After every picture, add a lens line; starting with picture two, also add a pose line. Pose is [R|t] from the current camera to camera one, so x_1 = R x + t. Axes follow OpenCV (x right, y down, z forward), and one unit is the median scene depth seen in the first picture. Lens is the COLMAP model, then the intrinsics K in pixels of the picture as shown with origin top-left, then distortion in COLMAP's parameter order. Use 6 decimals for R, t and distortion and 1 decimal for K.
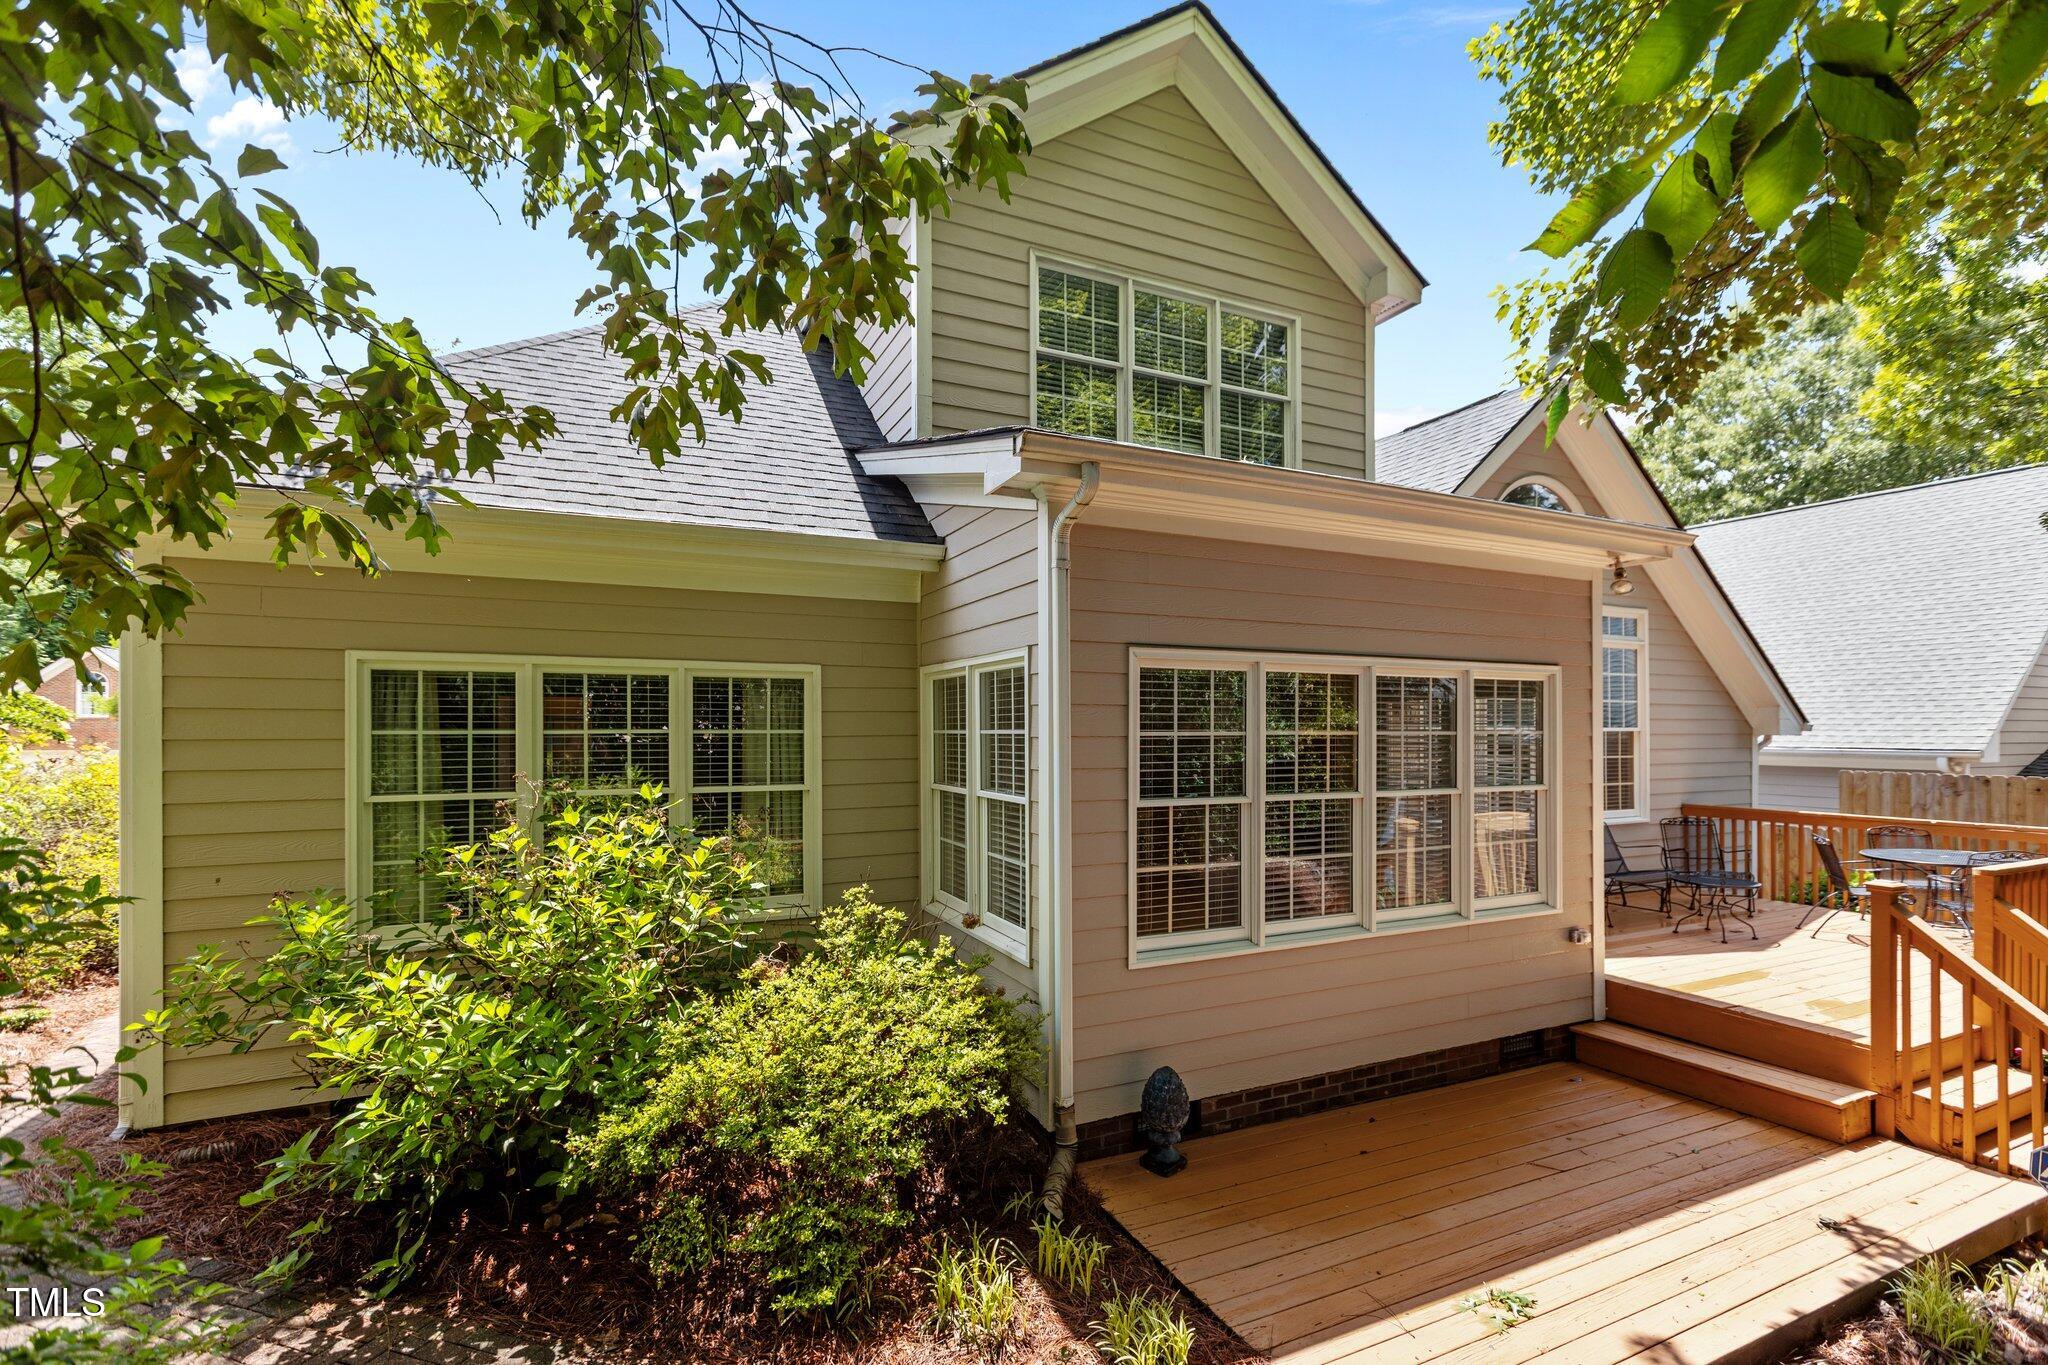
lens RADIAL K [[932.6, 0, 1022.5], [0, 932.6, 706.3], [0, 0, 1]] dist [0.002667, 0.000485]
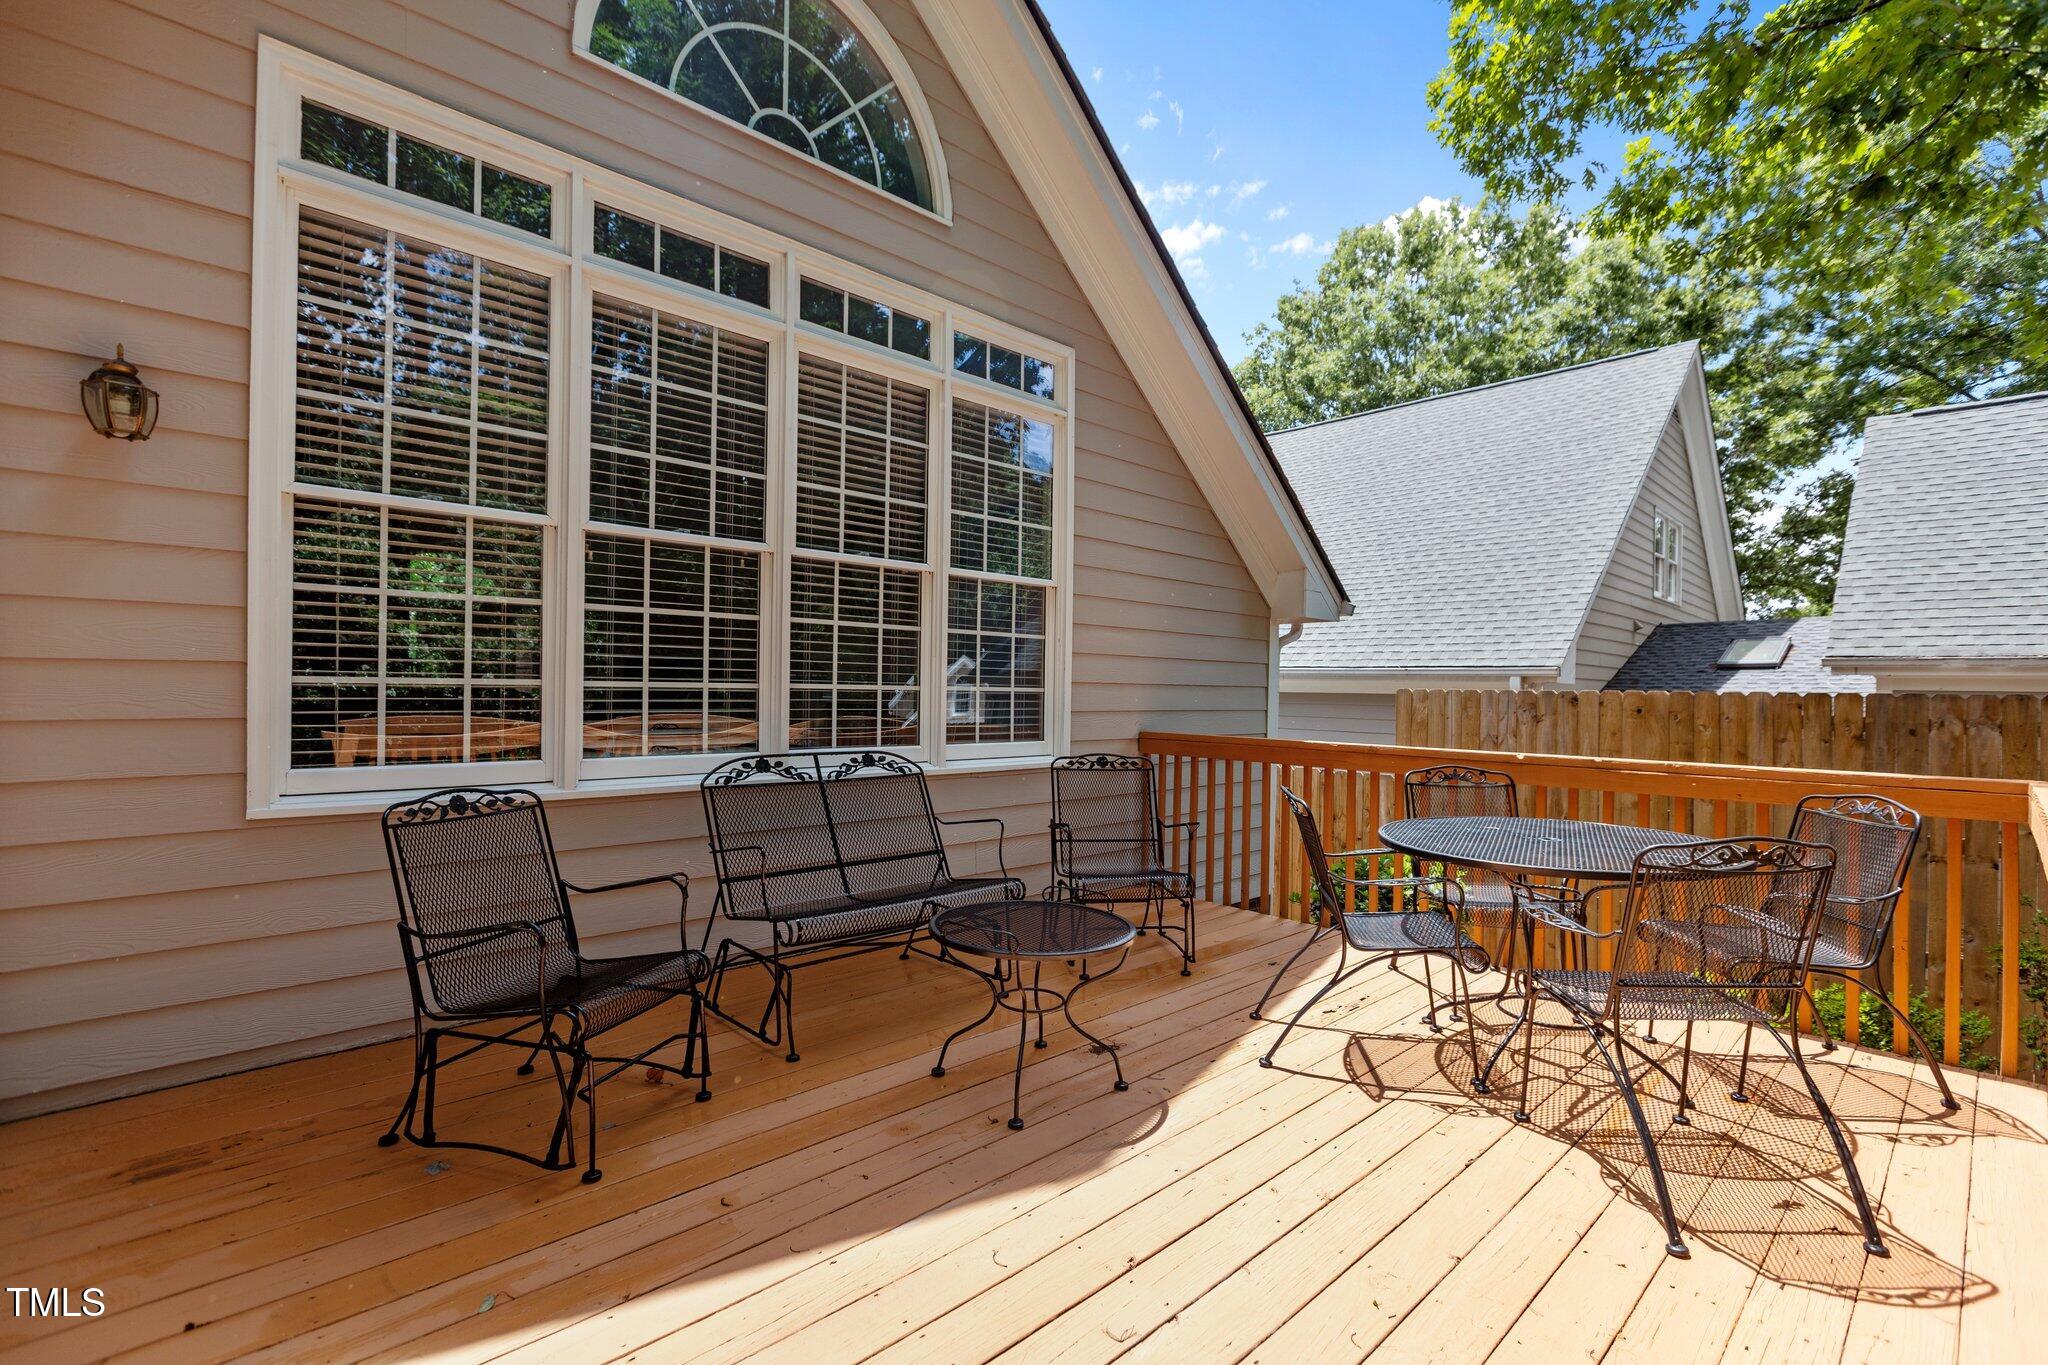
lens RADIAL K [[905.8, 0, 1027.1], [0, 905.8, 683.7], [0, 0, 1]] dist [-0.000281, -0.000141]
pose [[0.955521, 0.015316, 0.294527, 0.499372], [-0.020252, 0.999701, 0.013717, 0.071925], [-0.294228, -0.019071, 0.955545, 0.530828]]
